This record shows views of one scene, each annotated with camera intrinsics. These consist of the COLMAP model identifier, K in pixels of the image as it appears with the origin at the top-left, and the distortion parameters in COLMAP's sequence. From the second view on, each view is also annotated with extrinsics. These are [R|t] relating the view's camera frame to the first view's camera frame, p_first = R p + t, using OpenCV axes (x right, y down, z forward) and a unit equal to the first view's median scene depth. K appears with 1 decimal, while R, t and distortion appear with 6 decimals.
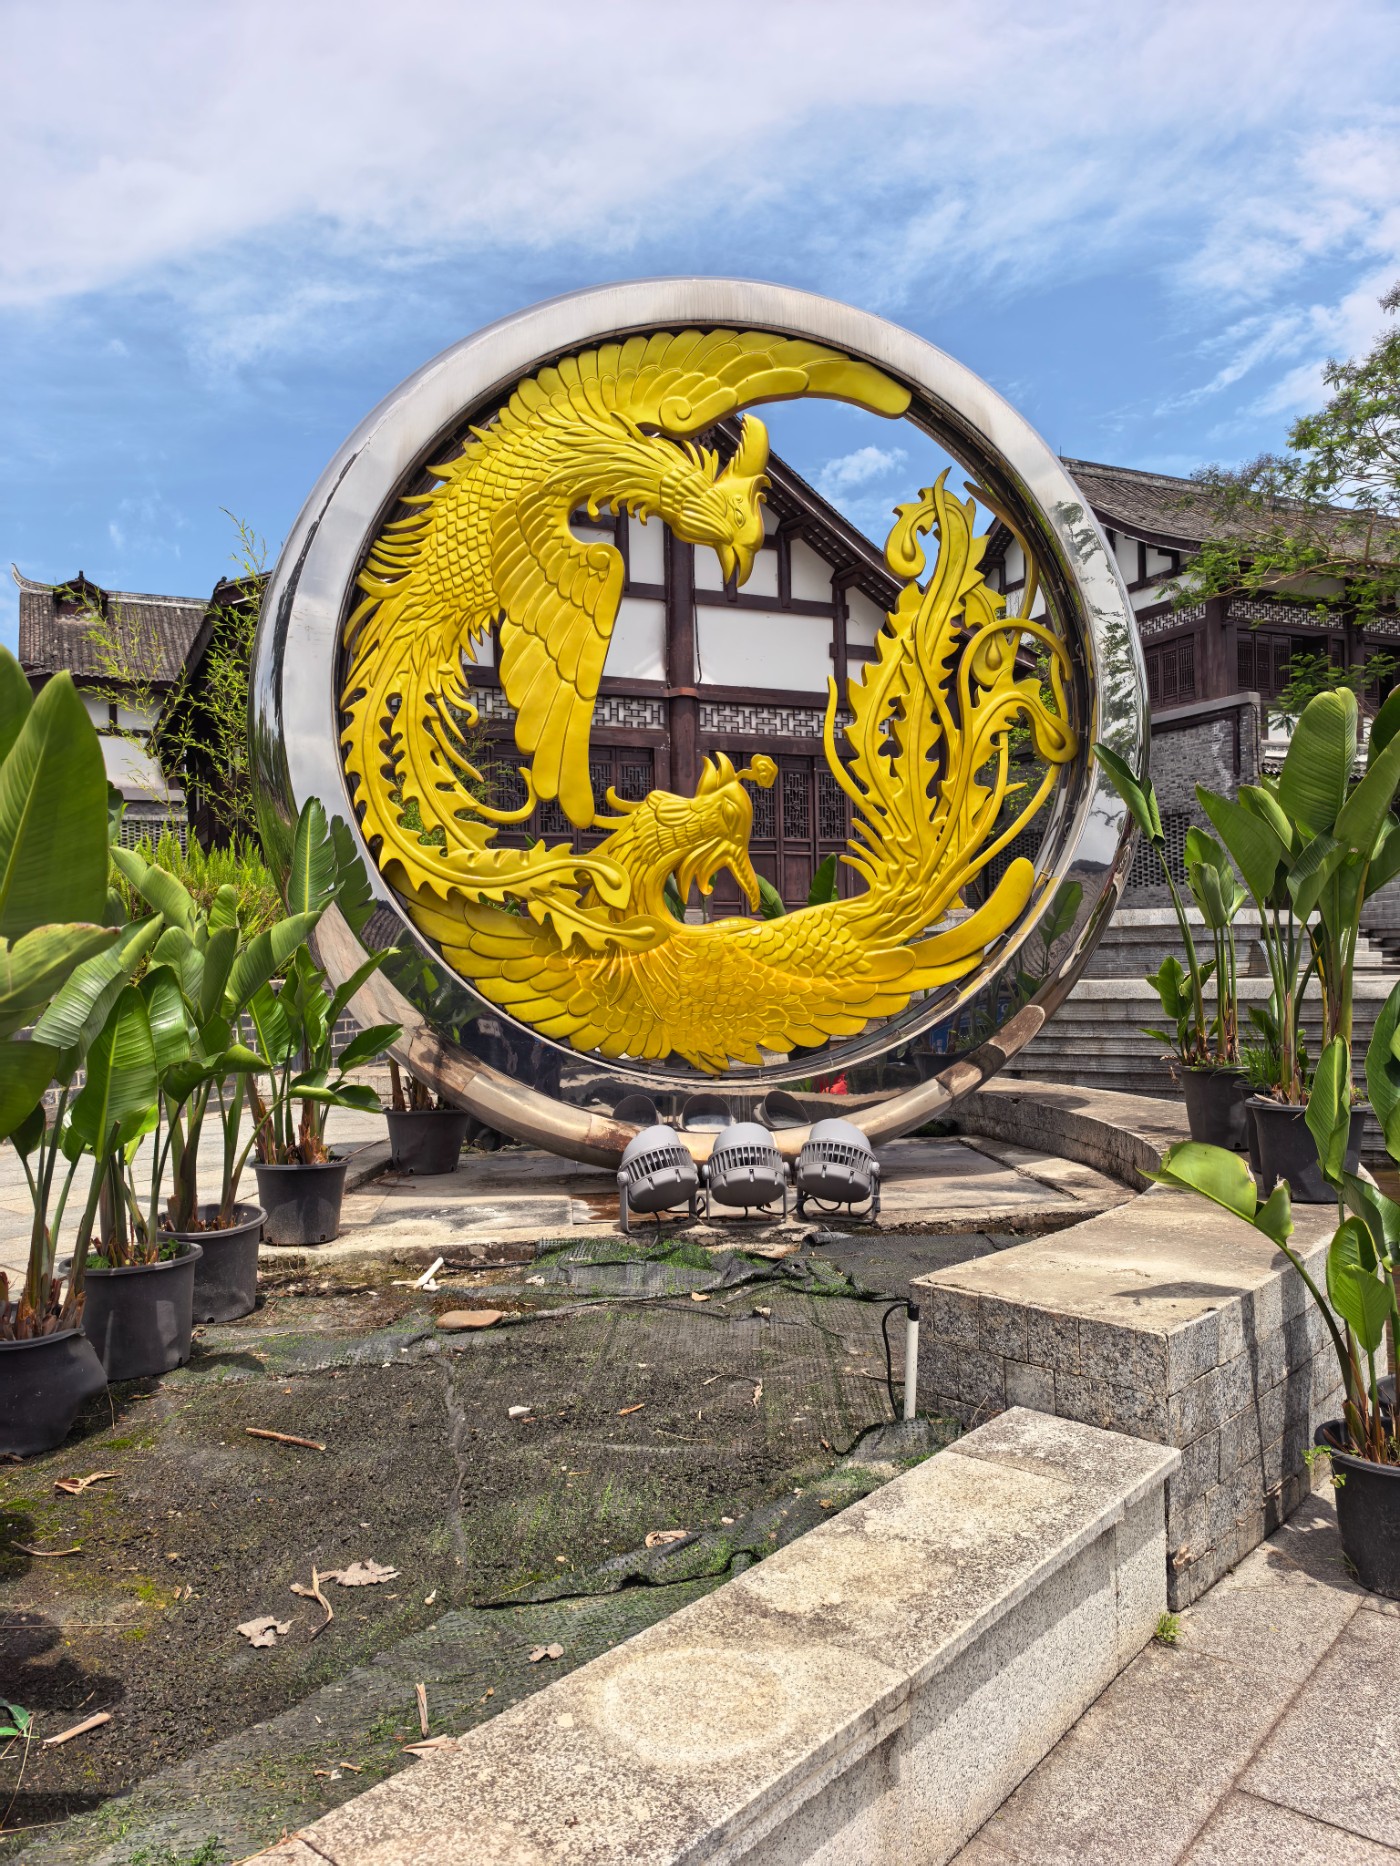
lens RADIAL K [[1314.8, 0, 695.8], [0, 1314.8, 936.5], [0, 0, 1]] dist [0.040640, -0.053208]
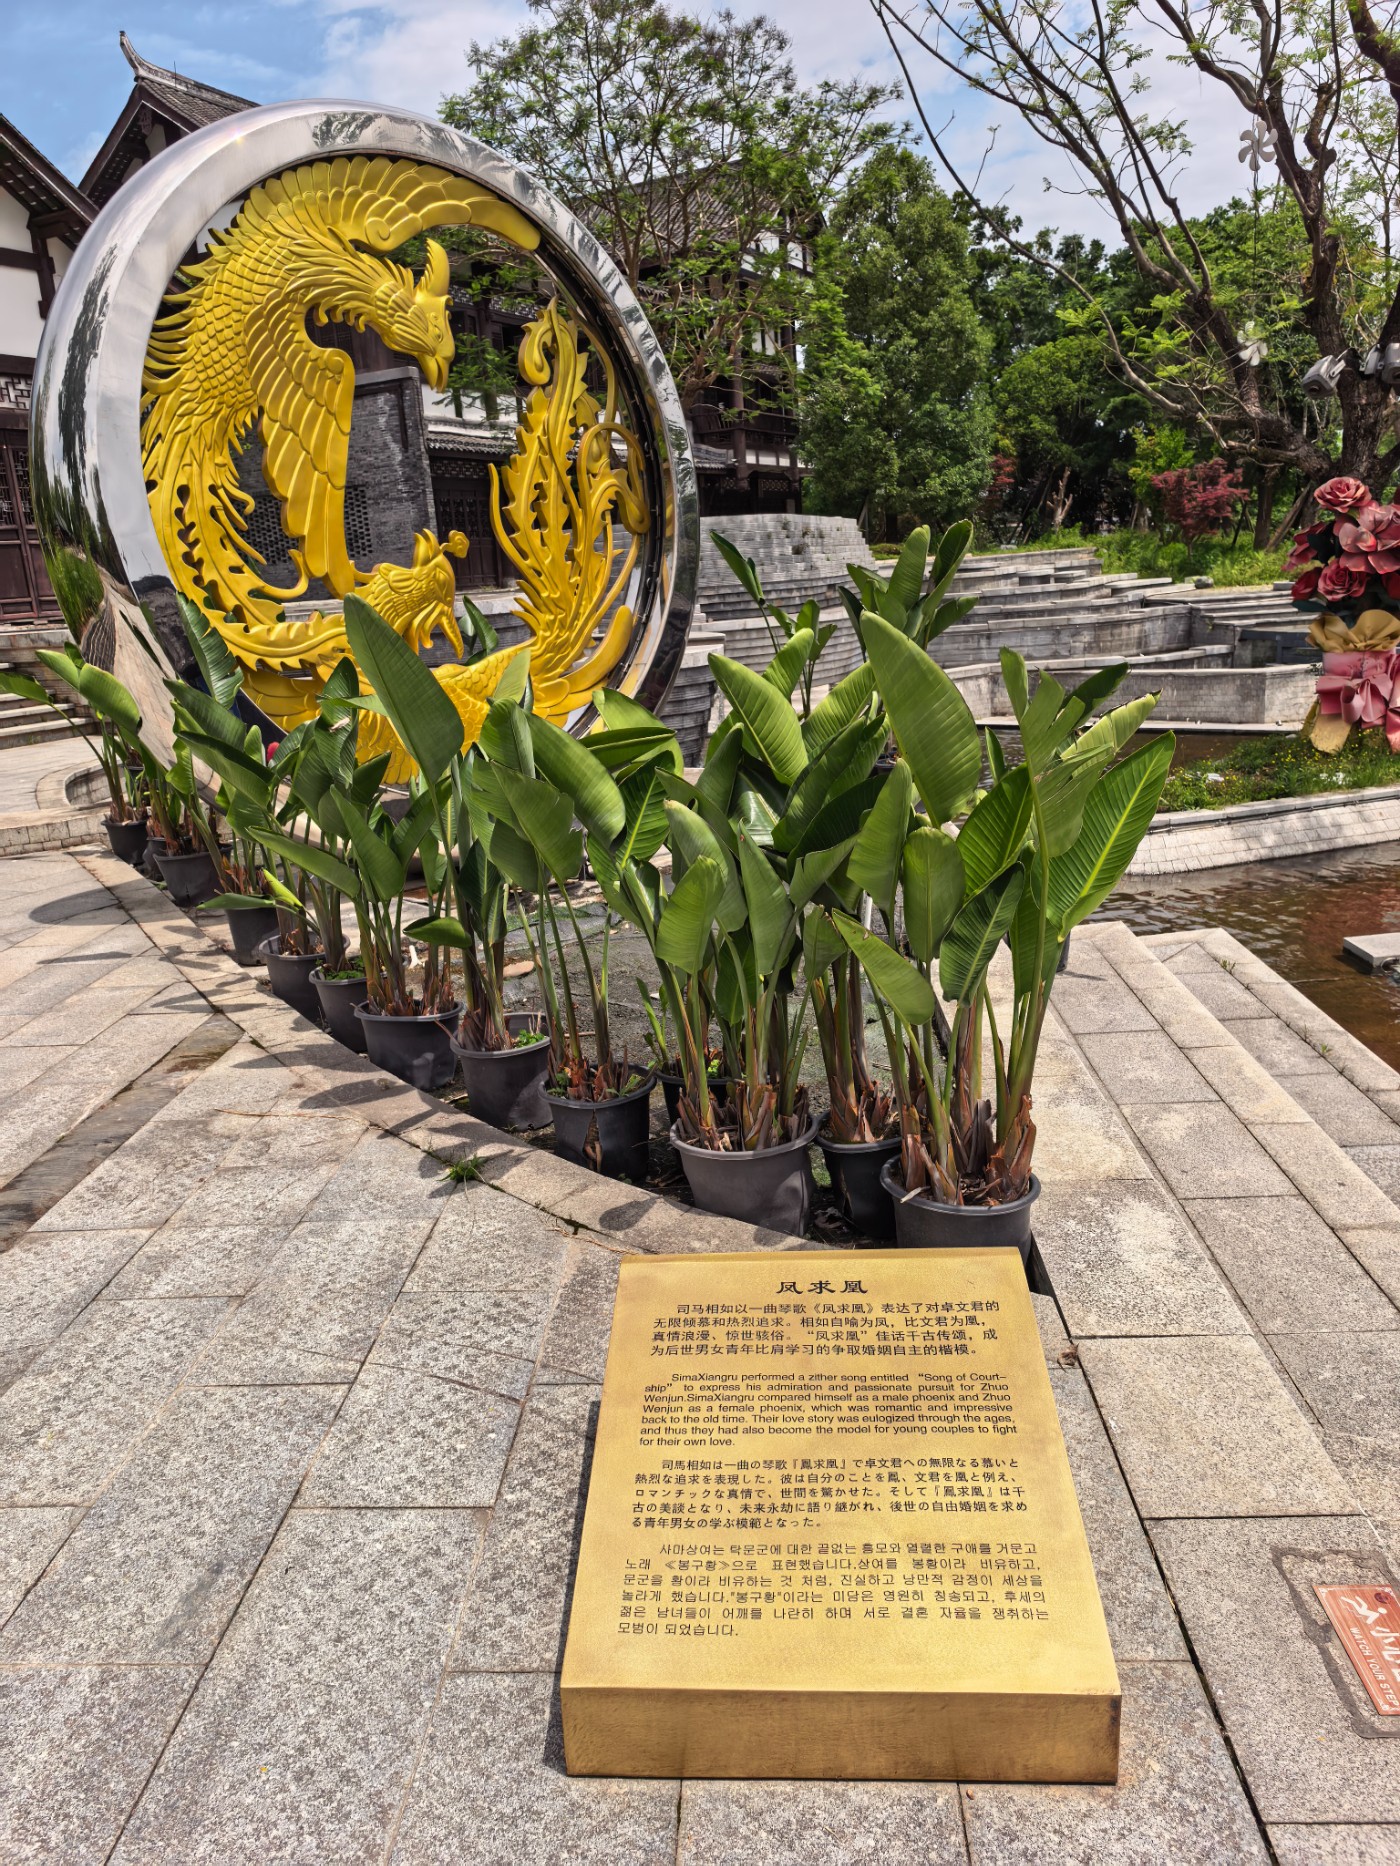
lens RADIAL K [[1333.7, 0, 700.0], [0, 1333.7, 933.0], [0, 0, 1]] dist [-0.026182, 0.001873]
pose [[0.787133, -0.189125, 0.587072, -0.592456], [0.037551, 0.964757, 0.260449, -0.091785], [-0.615639, -0.182963, 0.766494, -0.185881]]
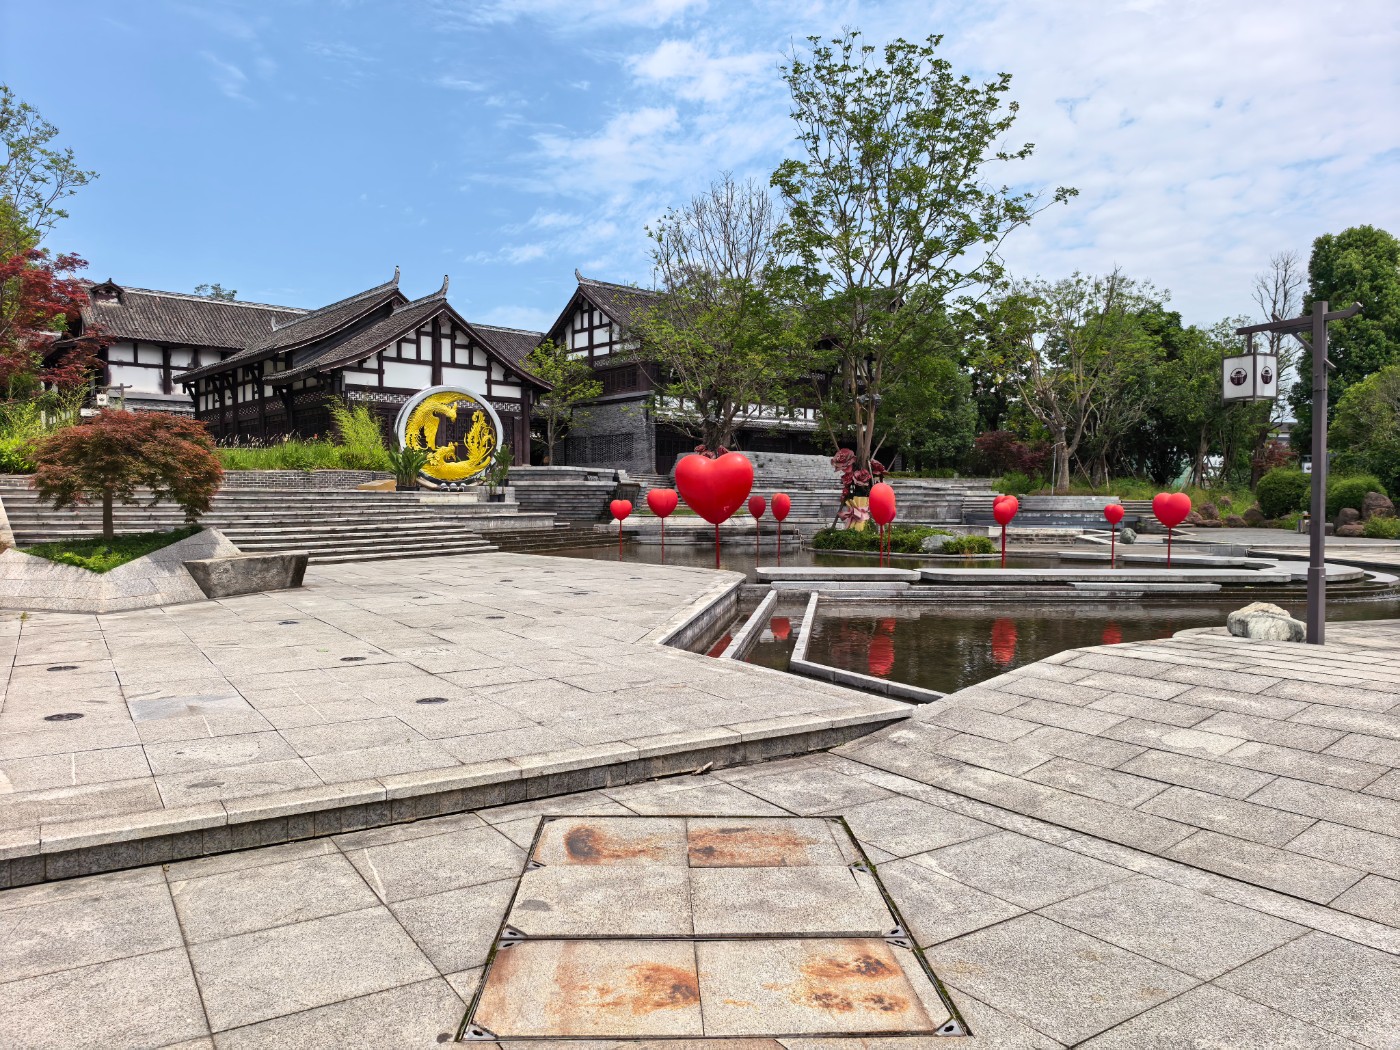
lens RADIAL K [[986.4, 0, 695.2], [0, 986.4, 530.2], [0, 0, 1]] dist [0.040640, -0.053208]
pose [[0.963204, 0.020016, 0.268025, -0.162256], [-0.030338, 0.998947, 0.034423, 0.156074], [-0.267054, -0.041288, 0.962797, -5.516105]]
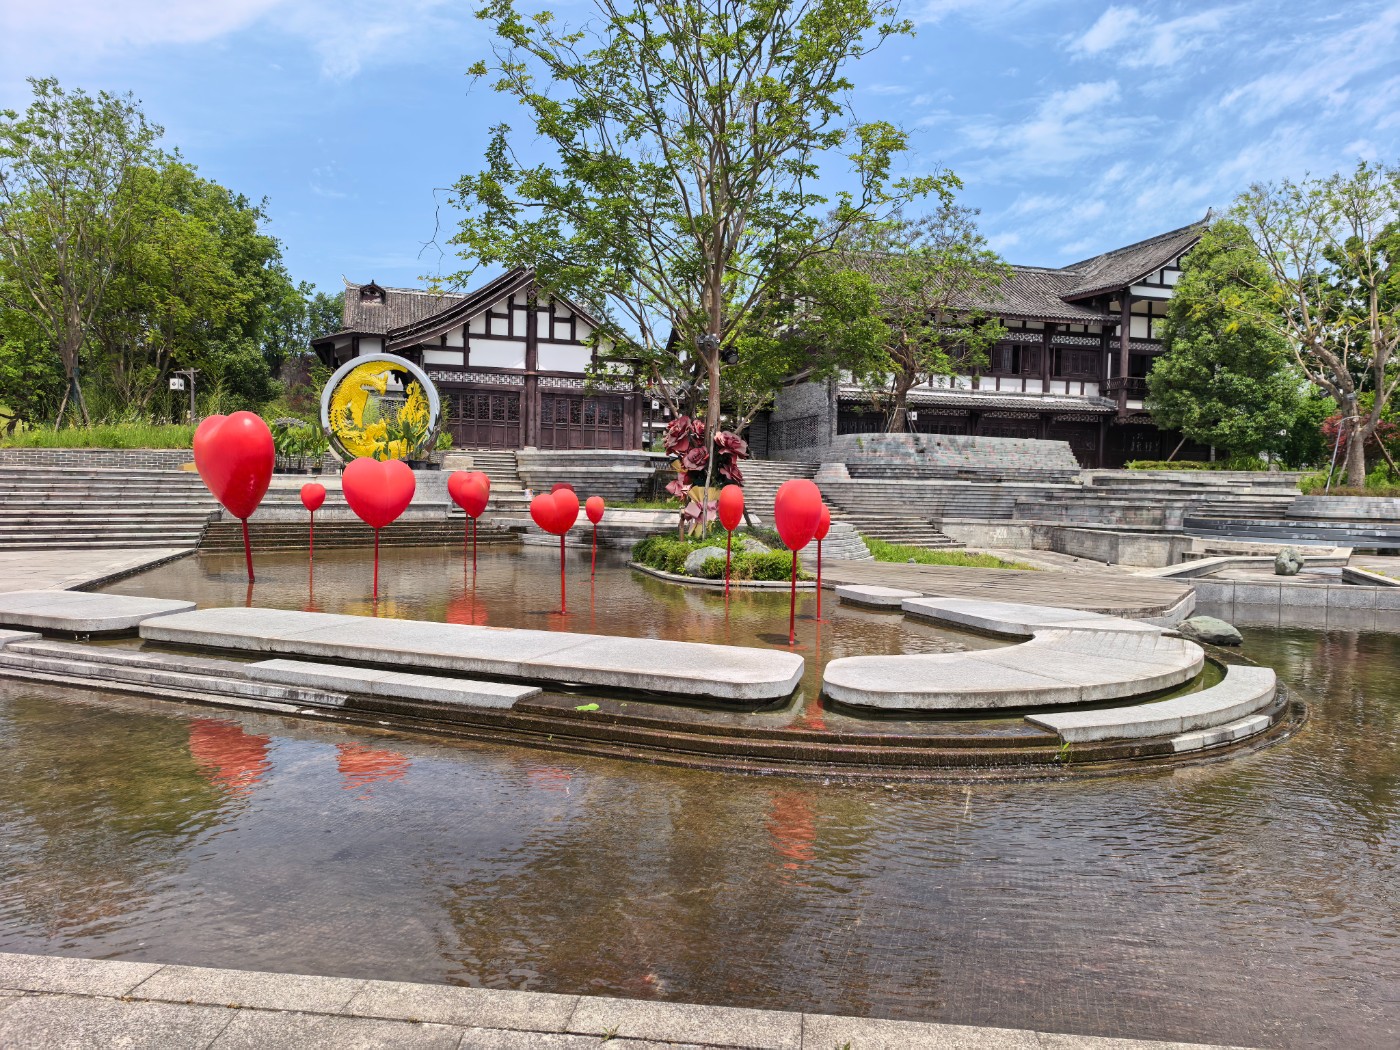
lens RADIAL K [[955.1, 0, 700.0], [0, 955.1, 525.0], [0, 0, 1]] dist [0.070756, -0.128367]
pose [[0.988092, 0.051316, -0.145054, 2.556865], [-0.043796, 0.997549, 0.054570, 0.077841], [0.147499, -0.047567, 0.987918, -4.003731]]
